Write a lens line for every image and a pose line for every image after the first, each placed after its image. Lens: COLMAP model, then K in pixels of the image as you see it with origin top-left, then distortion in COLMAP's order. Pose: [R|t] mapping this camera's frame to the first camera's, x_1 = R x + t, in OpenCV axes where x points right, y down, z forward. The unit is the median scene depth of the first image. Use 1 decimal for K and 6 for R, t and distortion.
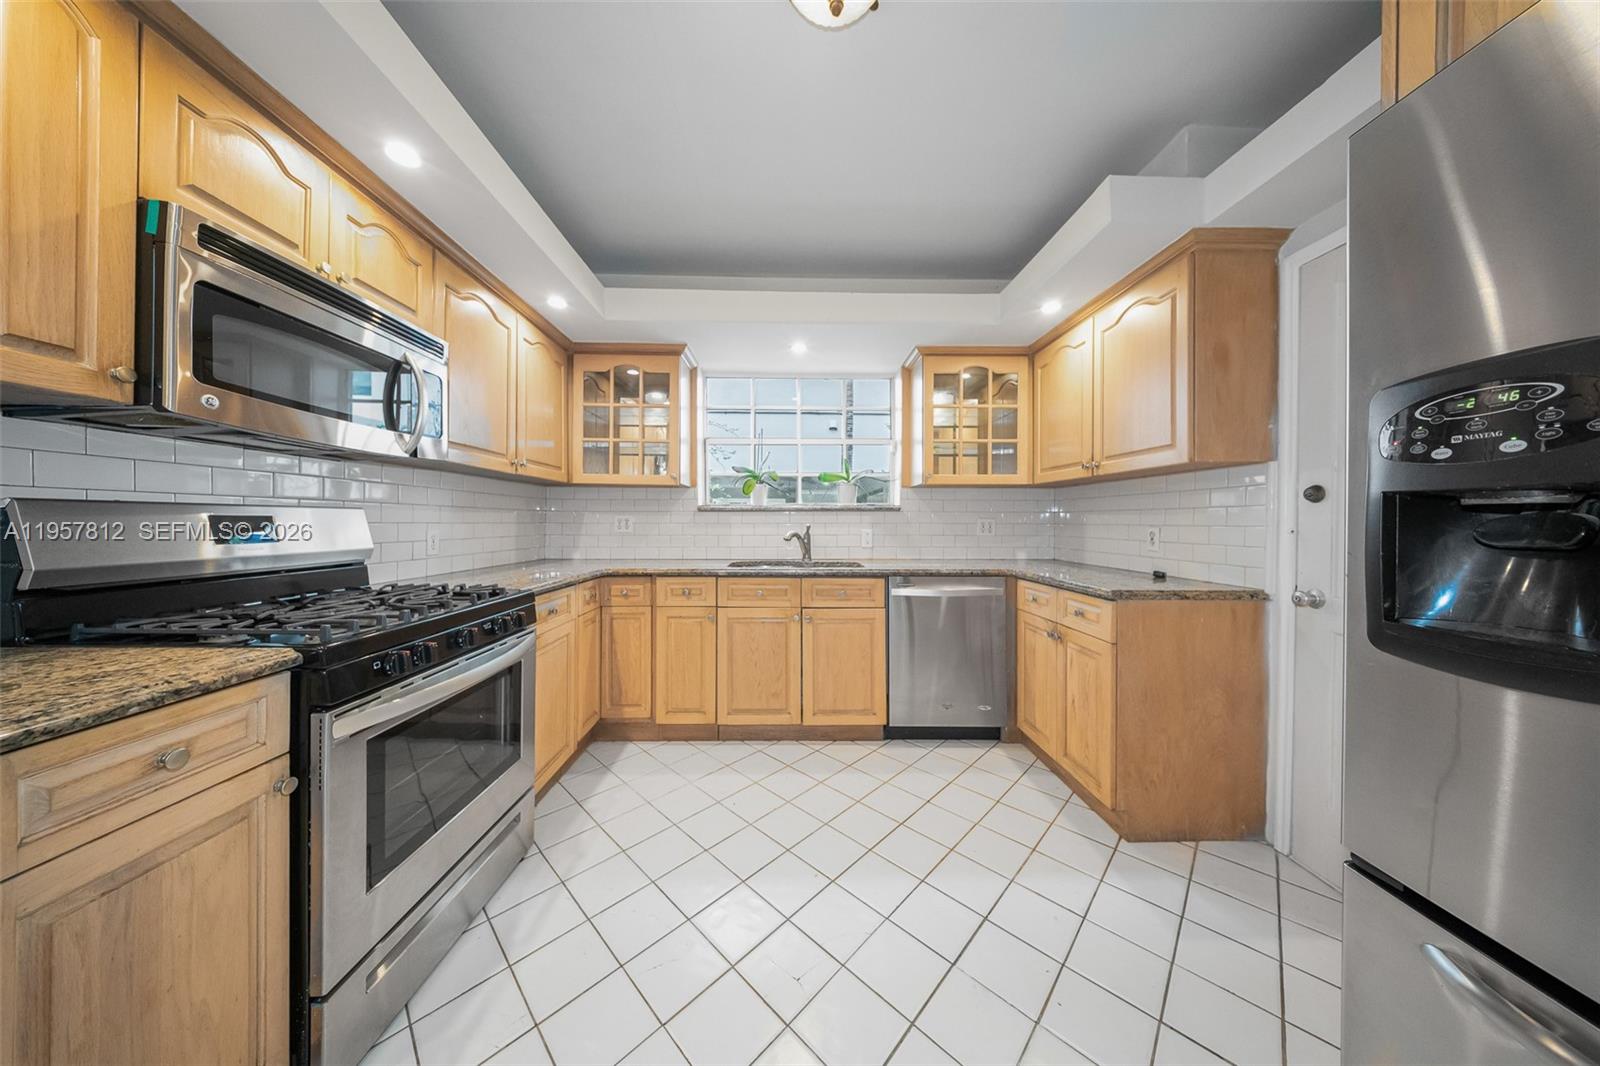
lens RADIAL K [[473.9, 0, 798.5], [0, 473.9, 522.2], [0, 0, 1]] dist [0.005154, -0.001597]
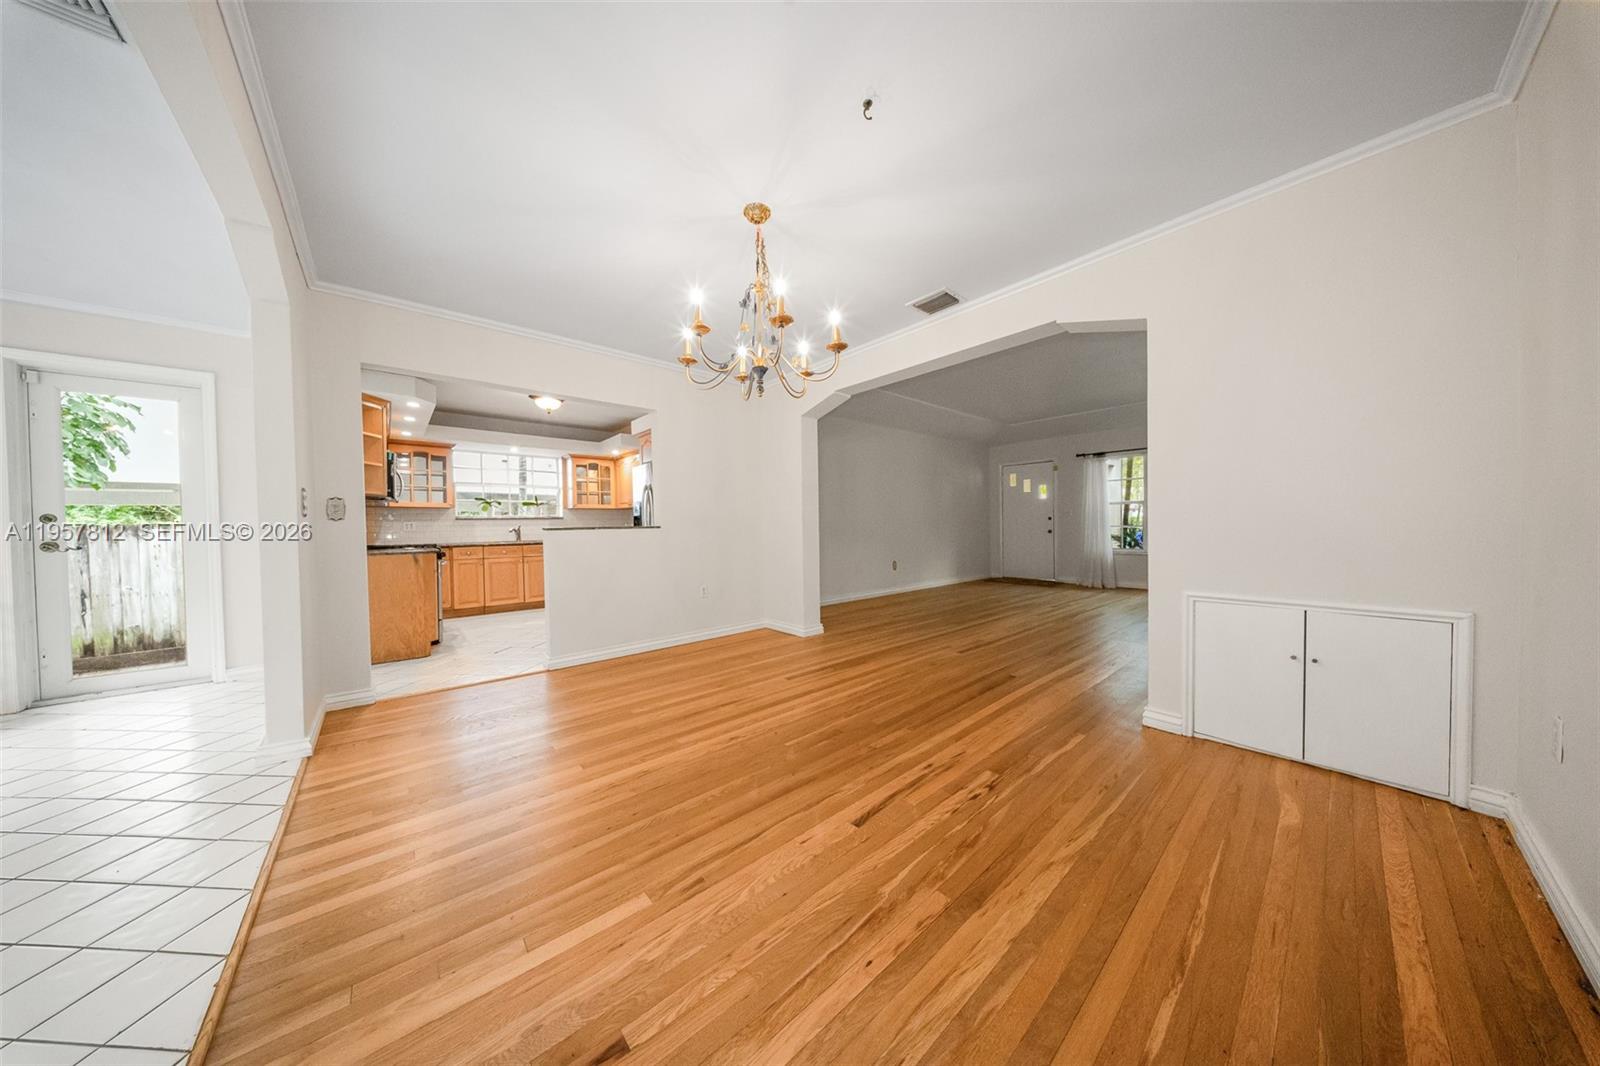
lens RADIAL K [[473.9, 0, 798.8], [0, 473.9, 530.8], [0, 0, 1]] dist [0.005154, -0.001597]
pose [[0.765059, -0.021744, 0.643593, -0.509892], [0.020516, 0.999745, 0.009389, 0.046881], [-0.643633, 0.006021, 0.765310, -1.953561]]
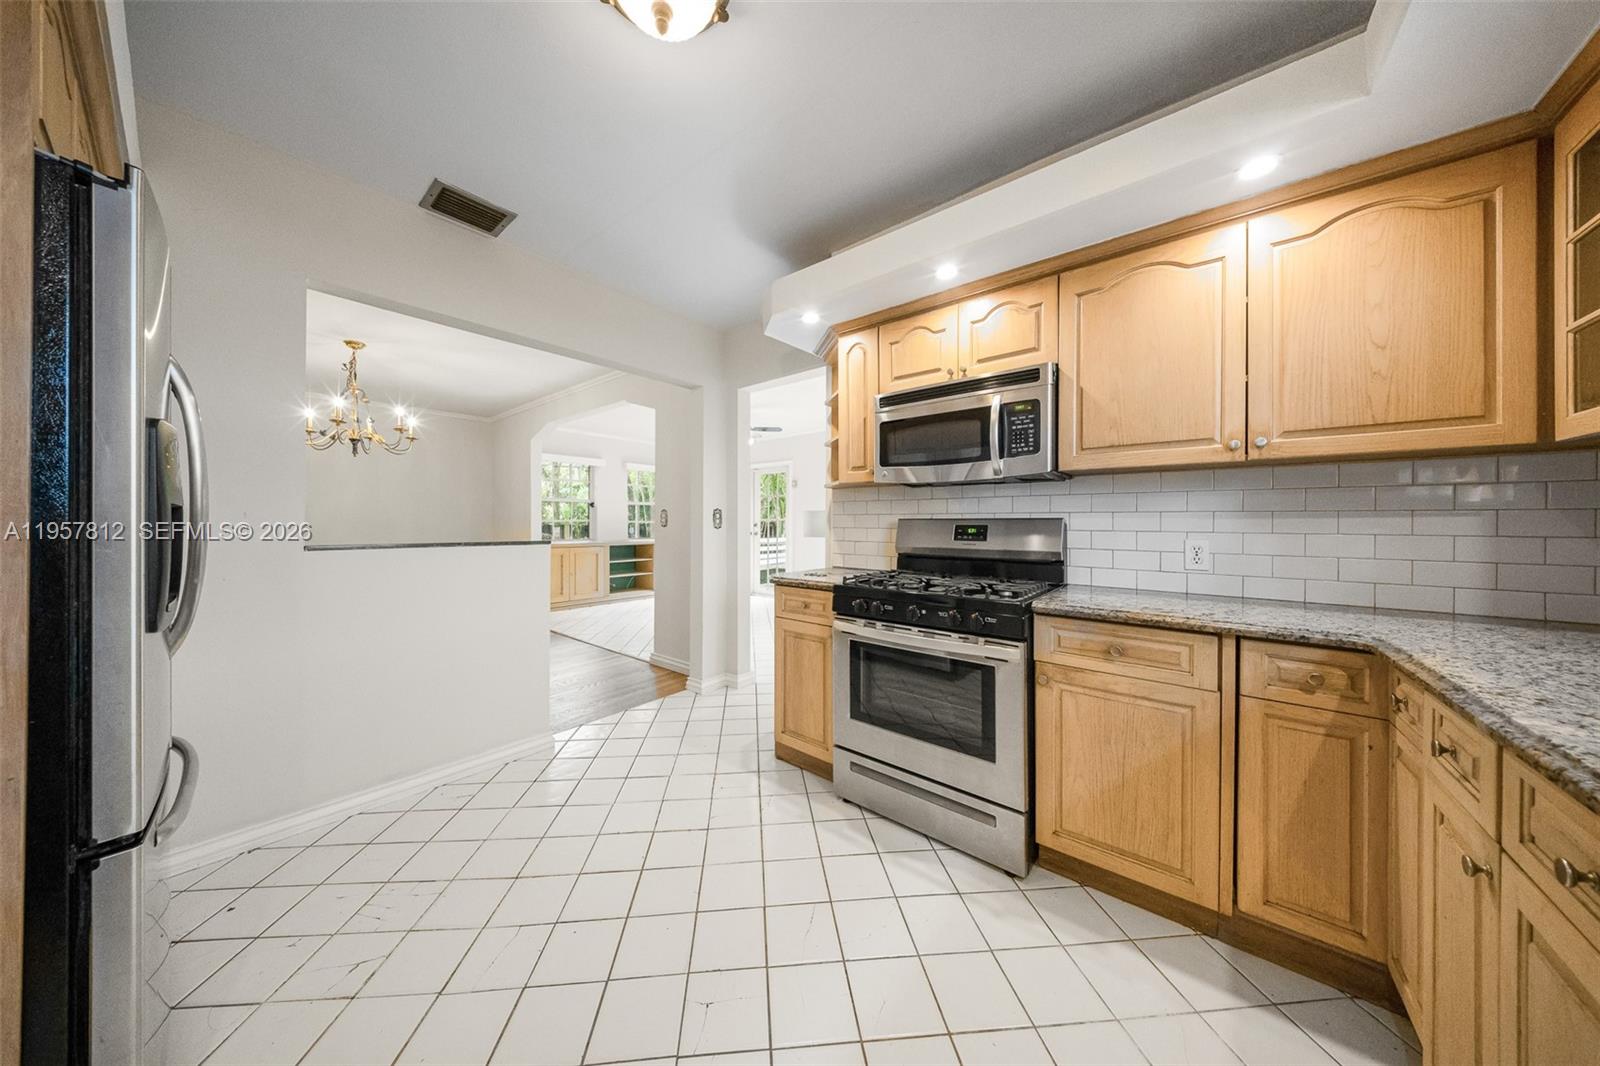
lens RADIAL K [[473.9, 0, 784.8], [0, 473.9, 524.5], [0, 0, 1]] dist [0.005154, -0.001597]
pose [[-0.655360, -0.004049, -0.755306, 0.309342], [-0.006794, 0.999977, 0.000535, -0.006325], [0.755286, 0.005483, -0.655372, 0.858542]]
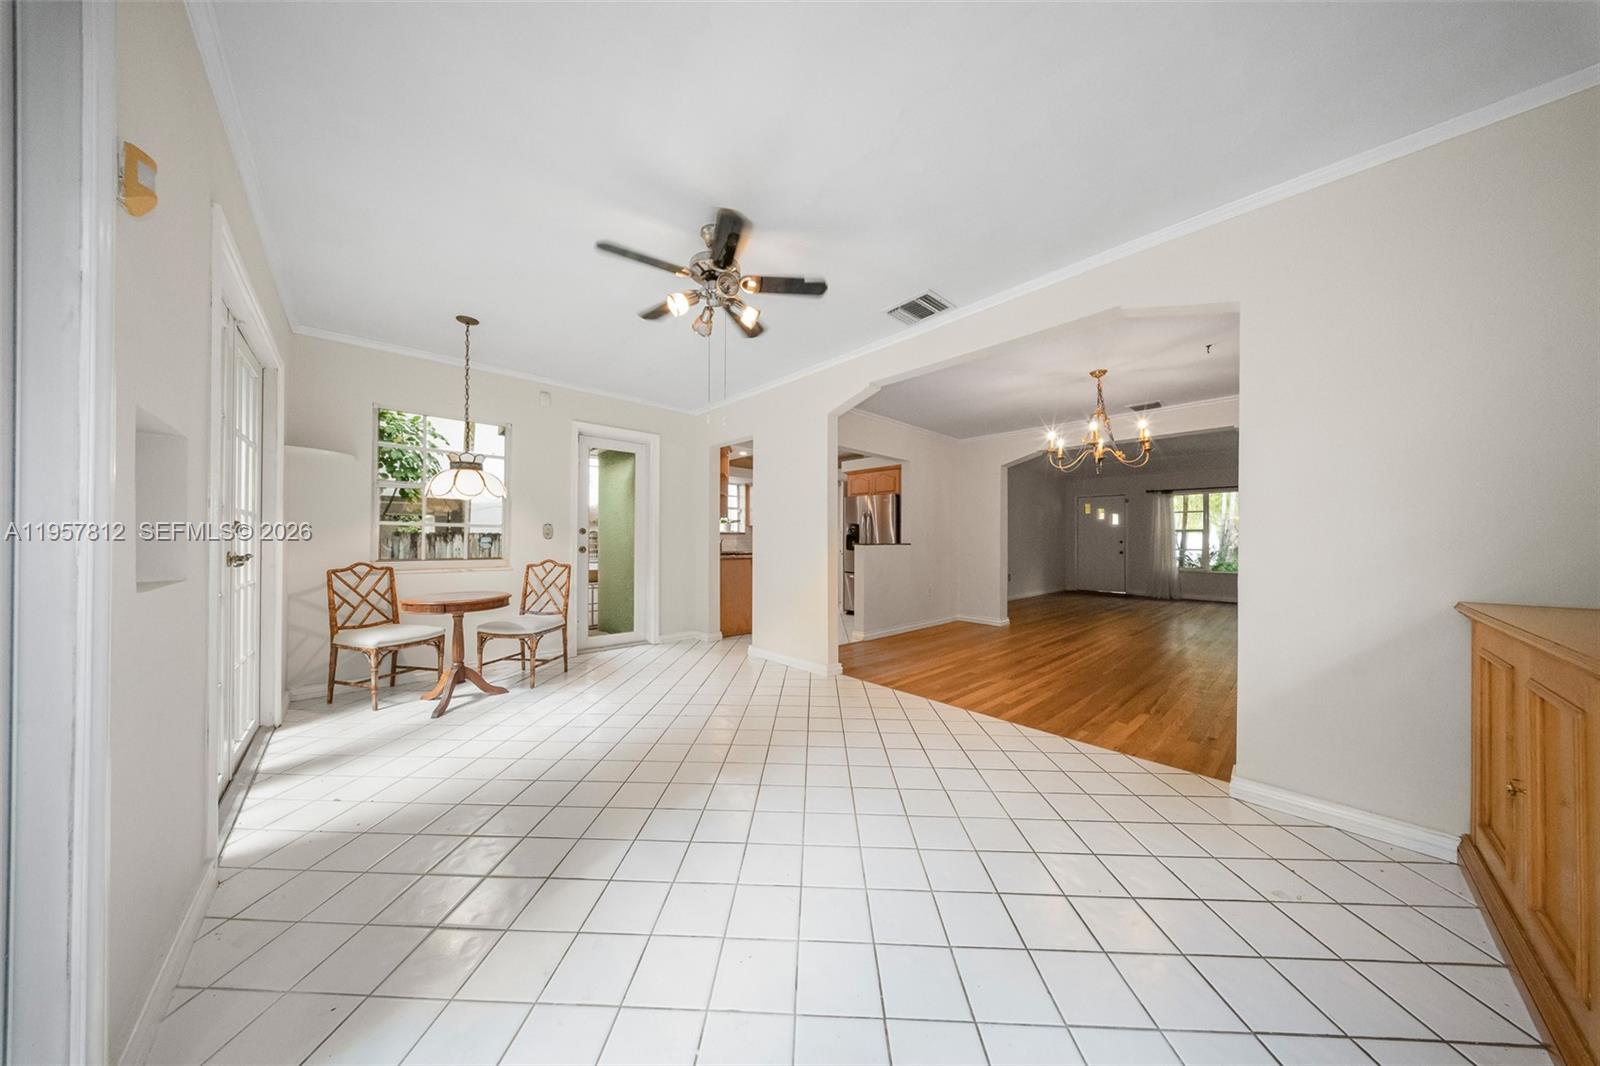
lens RADIAL K [[473.9, 0, 800.9], [0, 473.9, 539.1], [0, 0, 1]] dist [0.005154, -0.001597]
pose [[0.747619, 0.003919, 0.664116, -1.859124], [-0.001040, 0.999988, -0.004731, 0.024122], [-0.664127, 0.002846, 0.747614, -1.733042]]
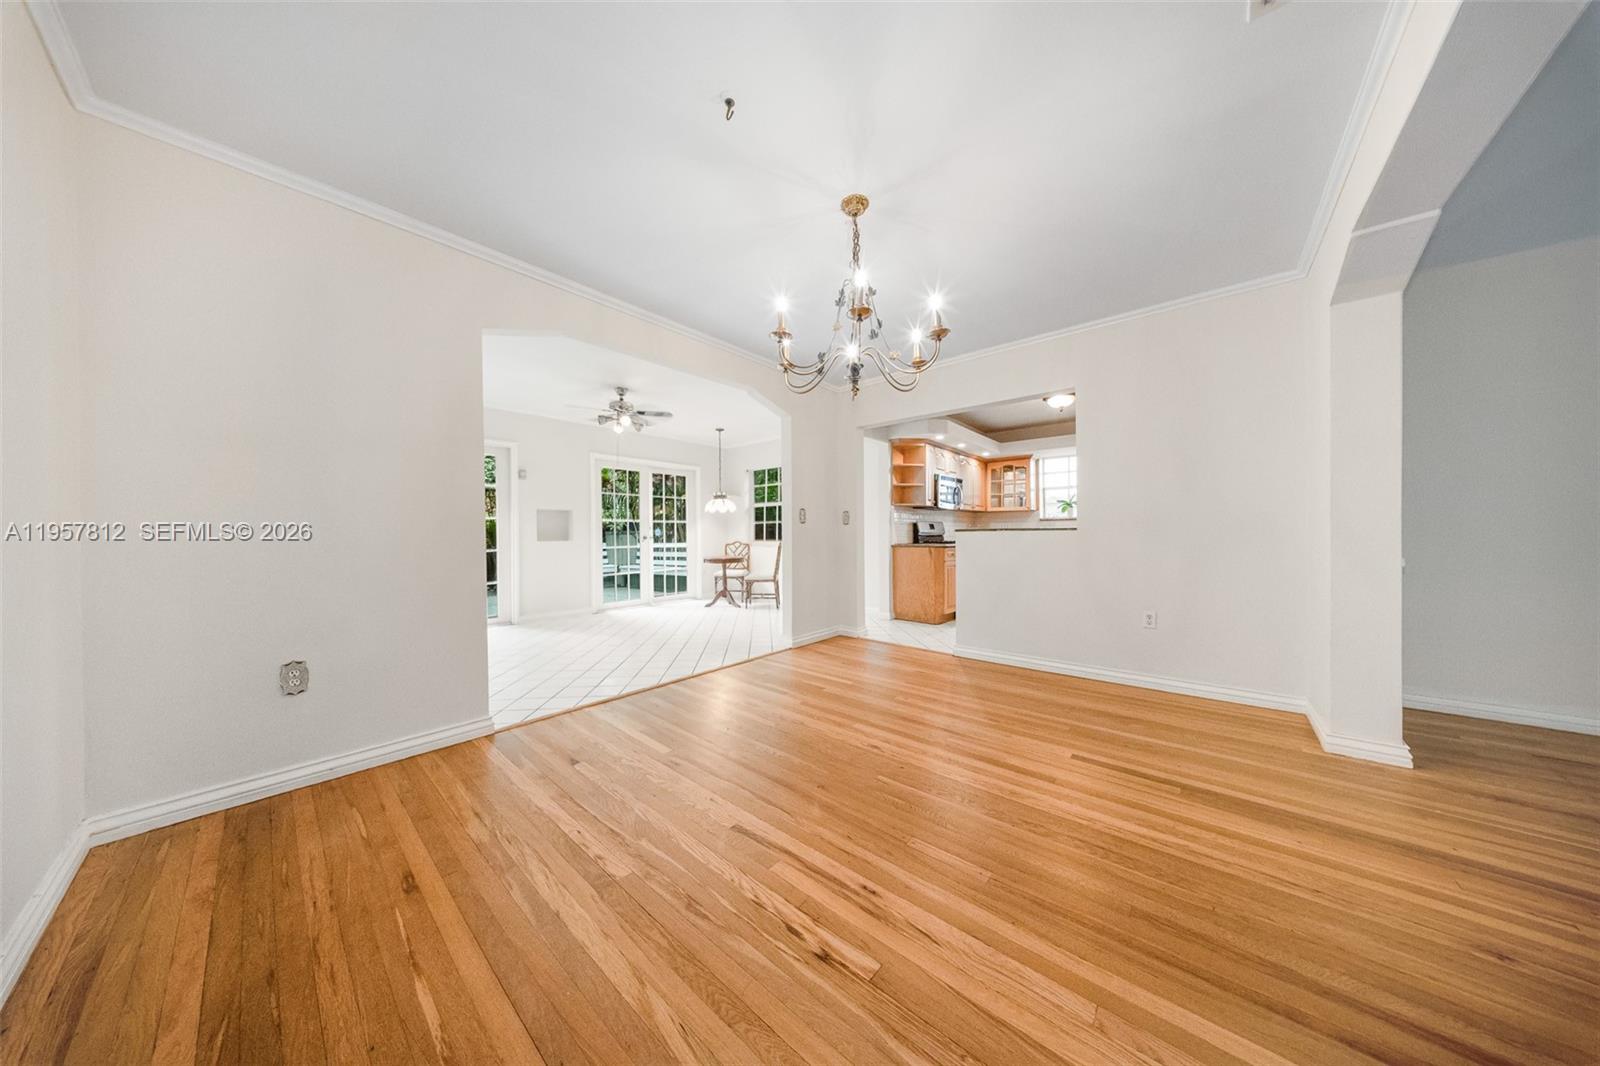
lens RADIAL K [[473.9, 0, 796.2], [0, 473.9, 530.0], [0, 0, 1]] dist [0.005154, -0.001597]
pose [[0.740711, -0.012143, -0.671714, 0.588444], [0.006123, 0.999917, -0.011323, 0.052047], [0.671796, 0.004274, 0.740724, -1.936022]]
